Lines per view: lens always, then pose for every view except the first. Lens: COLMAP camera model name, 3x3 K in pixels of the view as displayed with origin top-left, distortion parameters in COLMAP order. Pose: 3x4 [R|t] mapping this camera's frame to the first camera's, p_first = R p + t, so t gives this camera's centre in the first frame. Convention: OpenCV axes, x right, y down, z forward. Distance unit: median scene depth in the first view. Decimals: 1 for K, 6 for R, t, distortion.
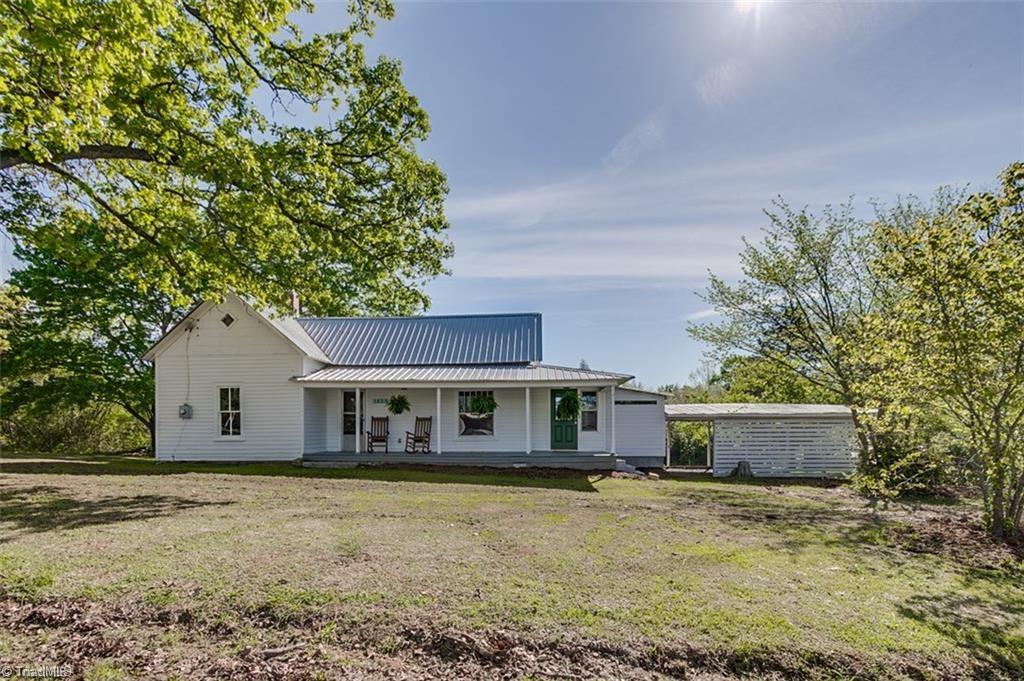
lens RADIAL K [[488.7, 0, 511.8], [0, 488.7, 341.9], [0, 0, 1]] dist [0.001401, -0.000169]
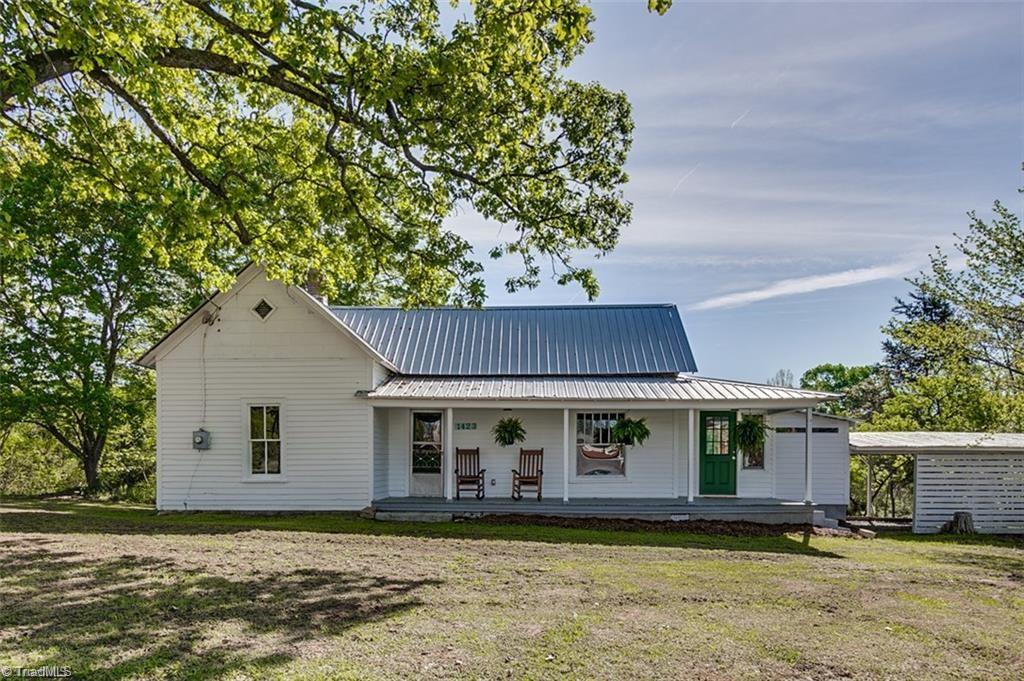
lens RADIAL K [[666.2, 0, 510.5], [0, 666.2, 341.6], [0, 0, 1]] dist [-0.000241, -0.001287]
pose [[0.999462, 0.009848, 0.031270, -0.254625], [-0.009654, 0.999933, -0.006372, 0.004426], [-0.031331, 0.006067, 0.999491, 0.035186]]
